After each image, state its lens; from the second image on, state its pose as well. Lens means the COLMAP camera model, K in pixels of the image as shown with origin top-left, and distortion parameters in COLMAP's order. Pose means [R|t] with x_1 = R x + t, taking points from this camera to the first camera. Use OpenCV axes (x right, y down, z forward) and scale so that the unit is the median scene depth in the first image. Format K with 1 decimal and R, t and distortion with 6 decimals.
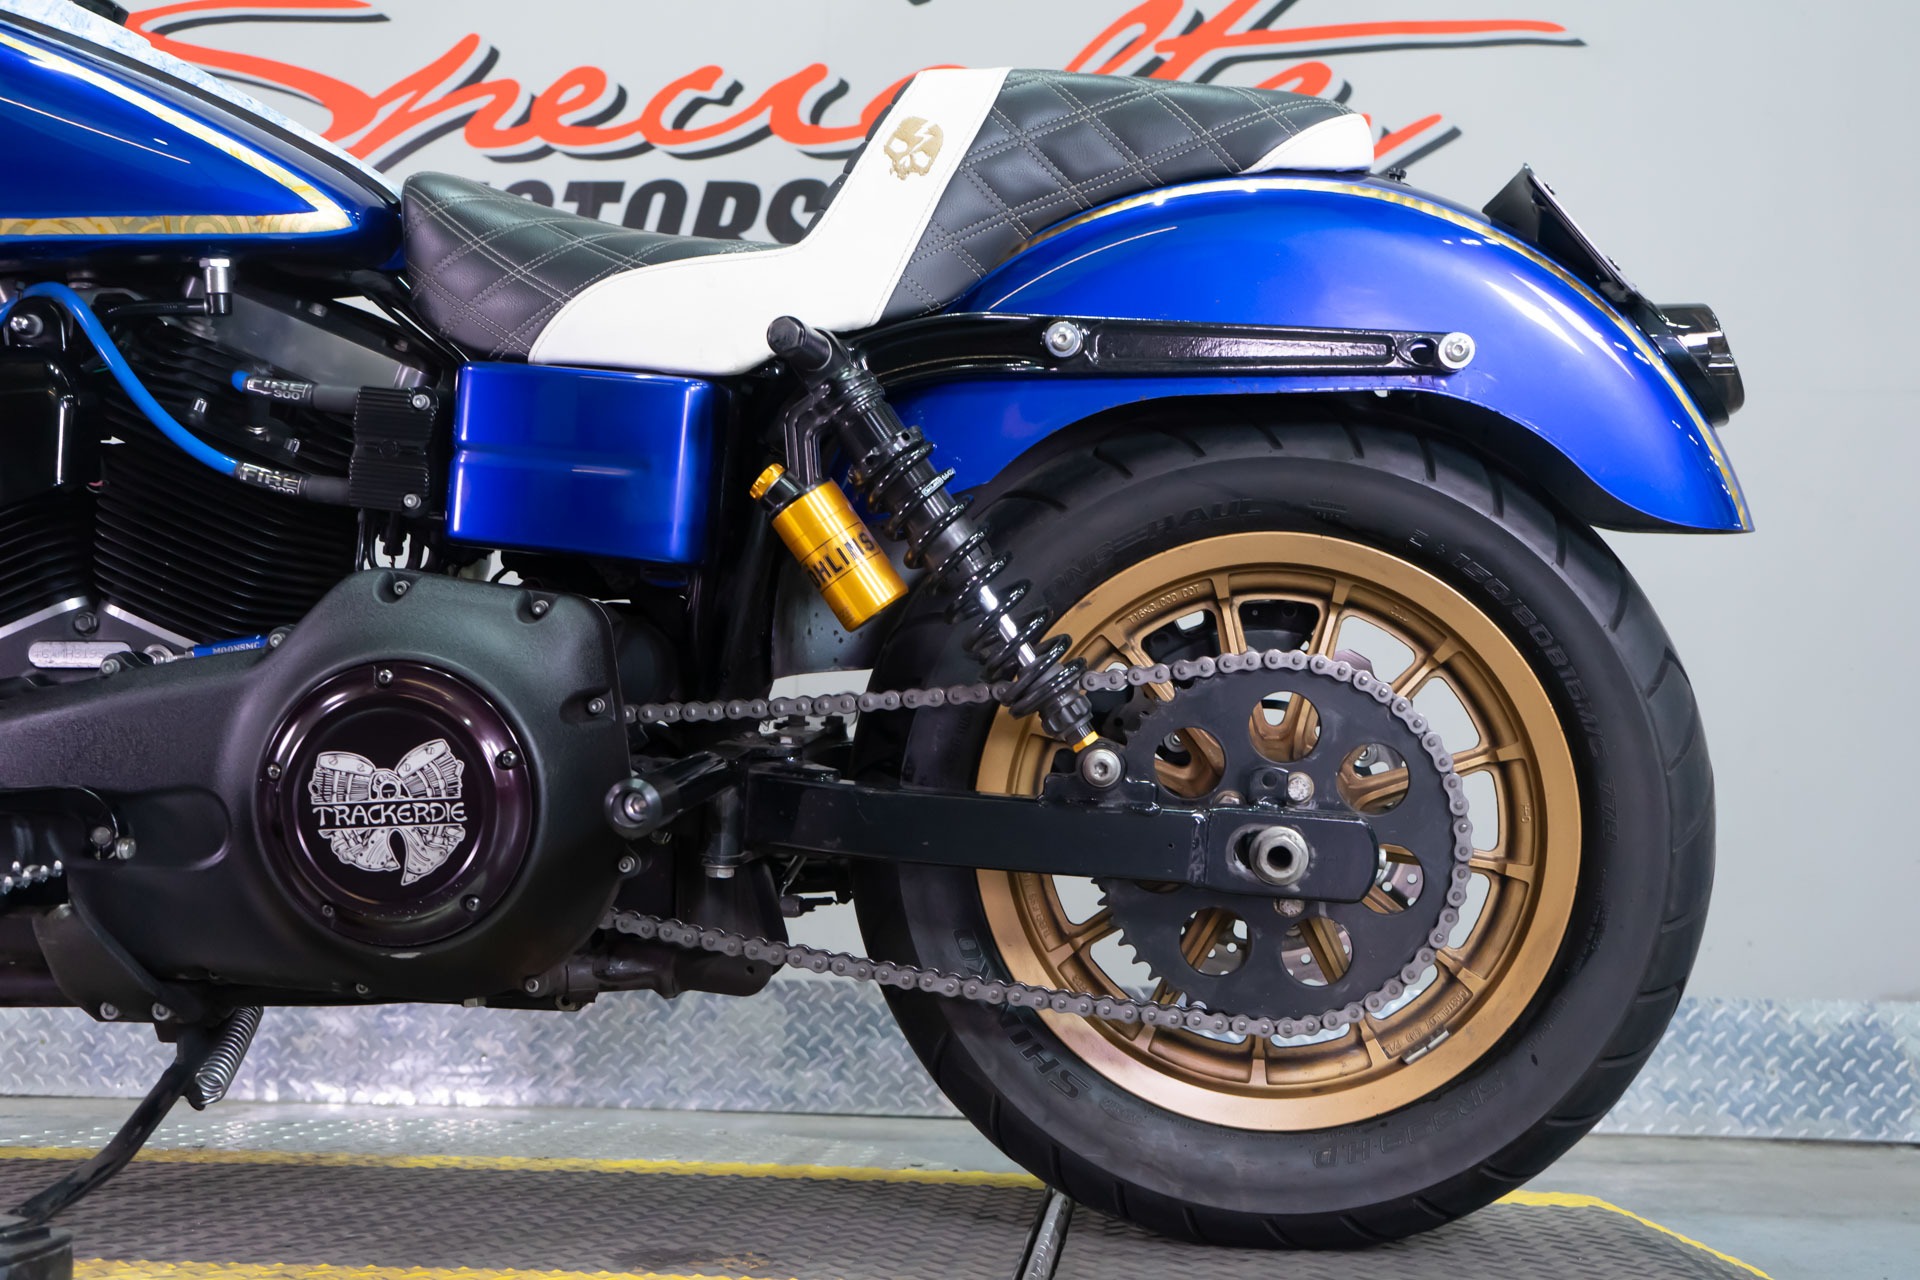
lens RADIAL K [[1956.4, 0, 991.4], [0, 1956.4, 663.8], [0, 0, 1]] dist [0.004149, 0.000000]
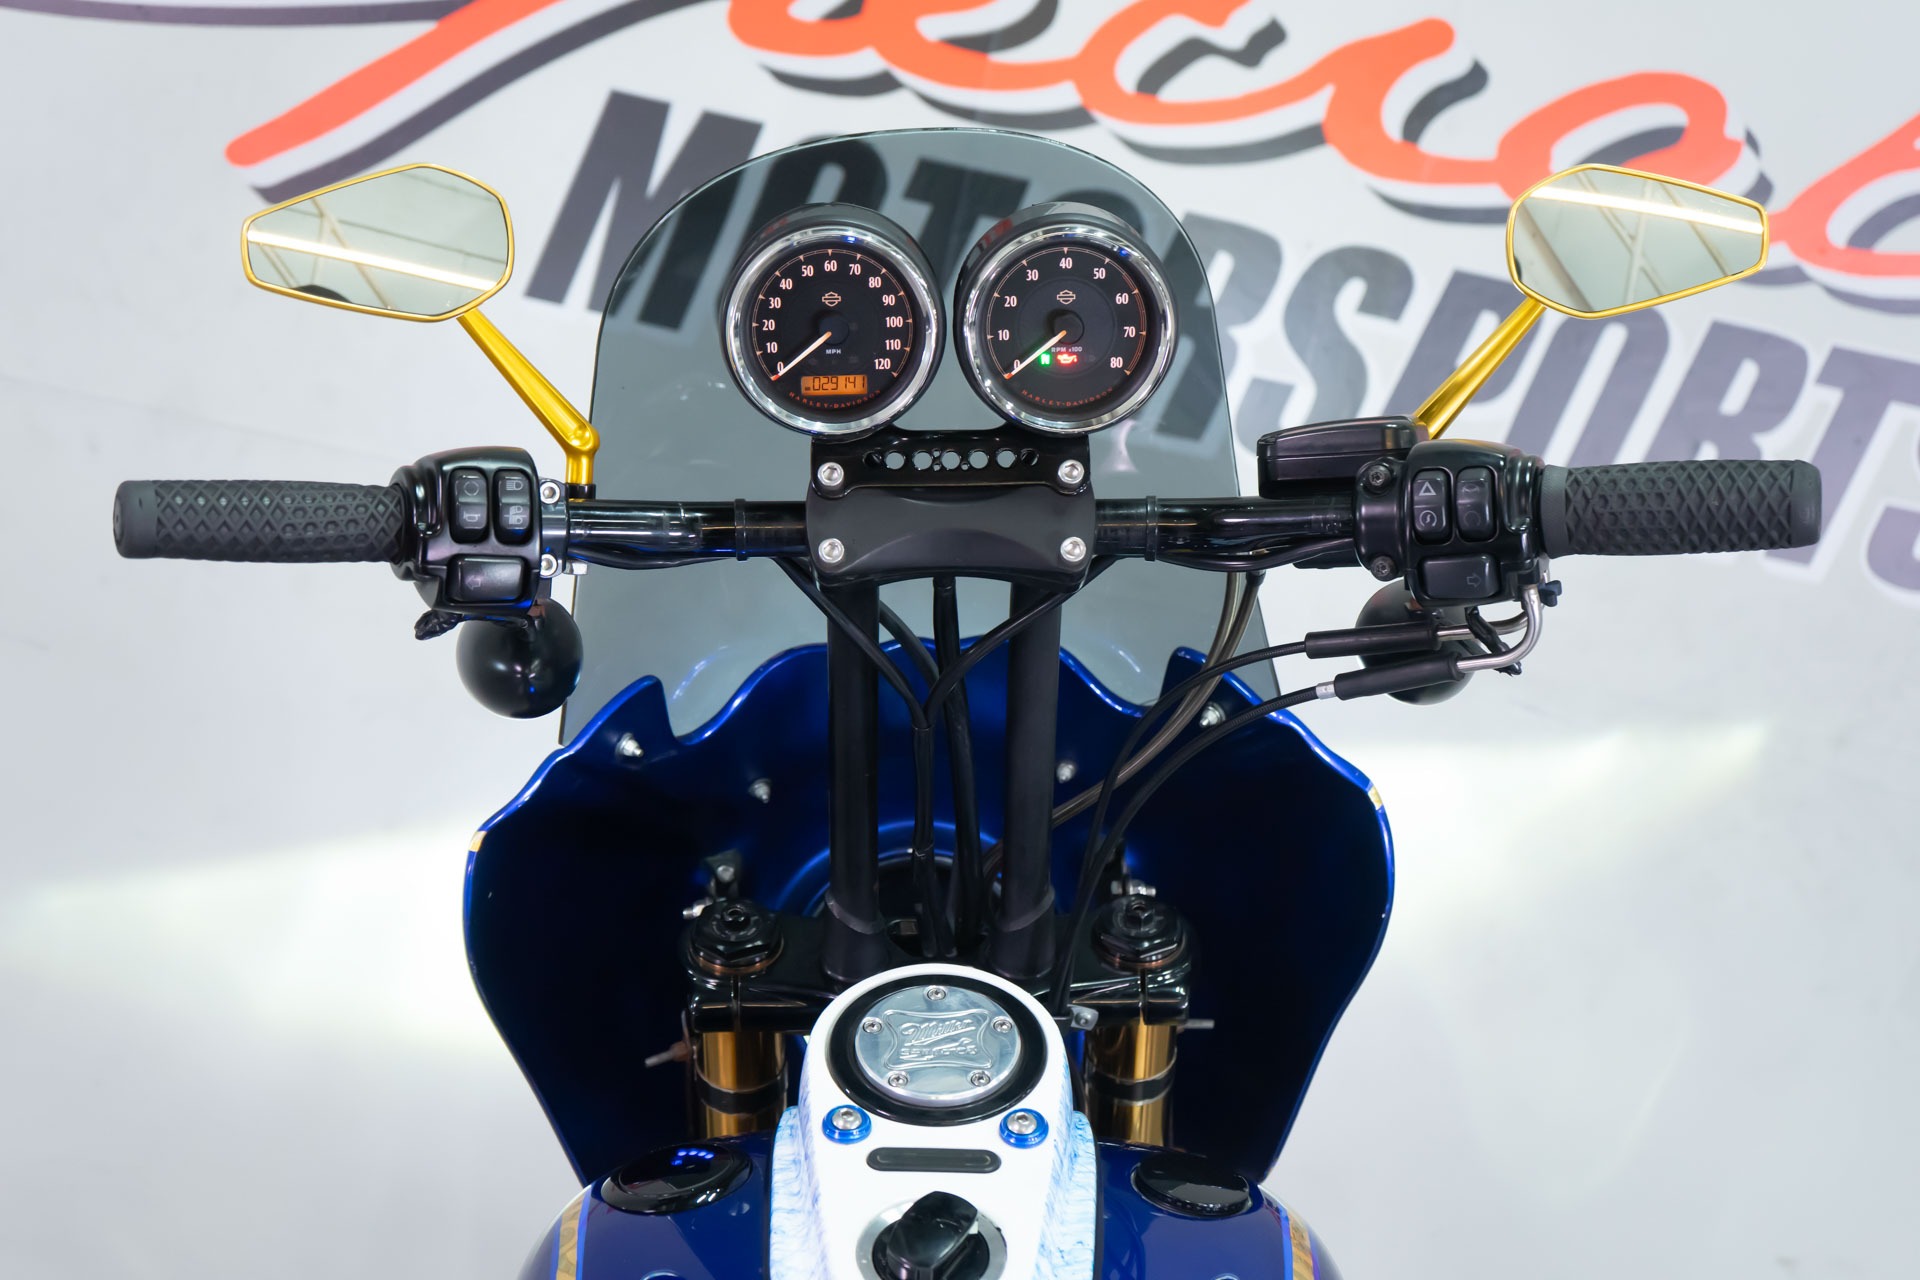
lens RADIAL K [[3002.0, 0, 956.9], [0, 3002.0, 645.1], [0, 0, 1]] dist [0.043906, 0.000000]
pose [[0.981371, 0.157595, 0.109884, -0.300626], [-0.181489, 0.948088, 0.261134, -0.366006], [-0.063026, -0.276212, 0.959028, 0.217268]]
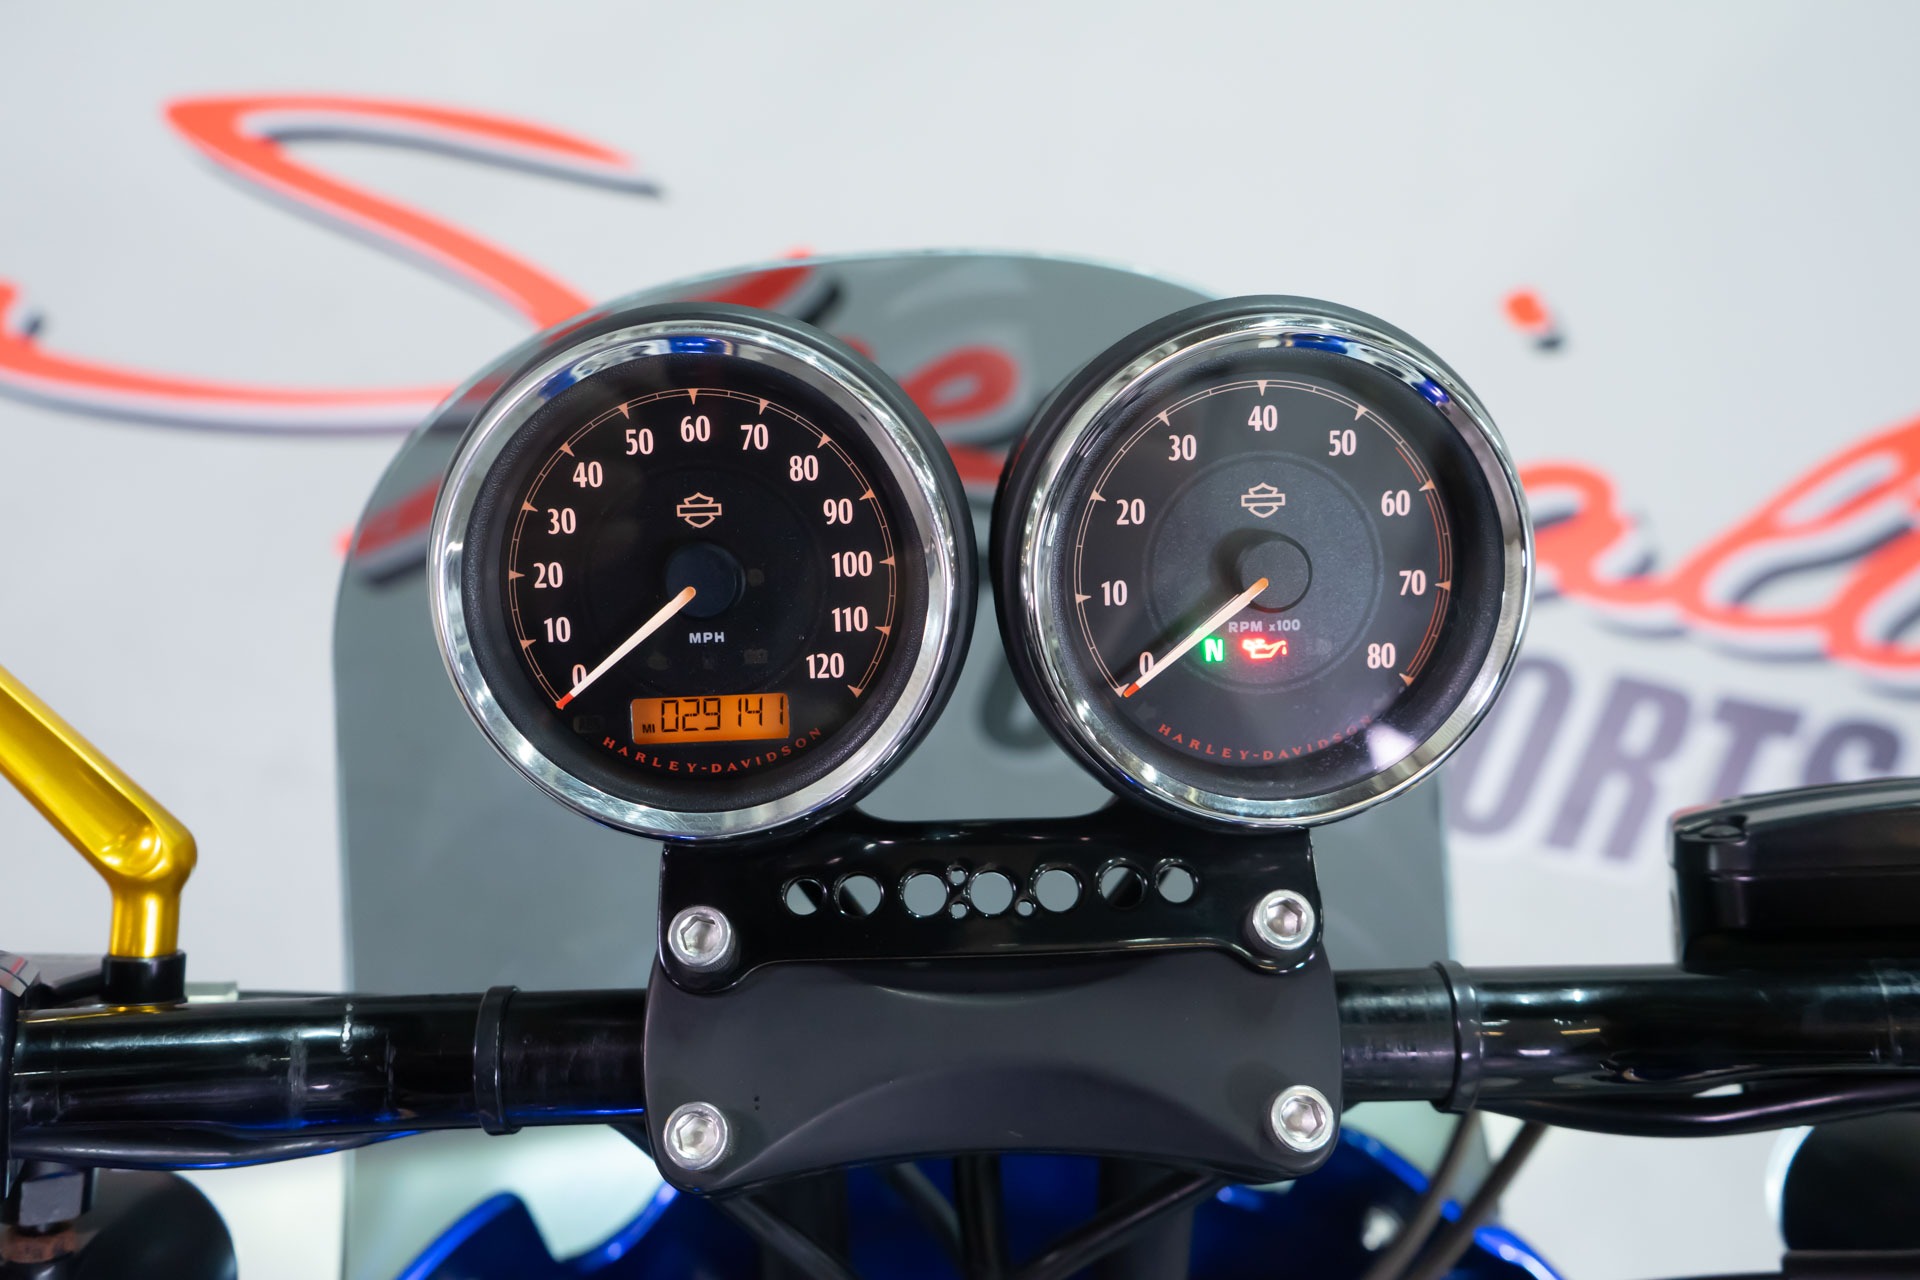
lens RADIAL K [[1567.8, 0, 963.0], [0, 1567.8, 630.2], [0, 0, 1]] dist [-0.018024, 0.016344]
pose [[0.983115, 0.159512, 0.089670, -0.269205], [-0.168888, 0.979580, 0.109086, -0.300215], [-0.070439, -0.122388, 0.989980, 0.566791]]
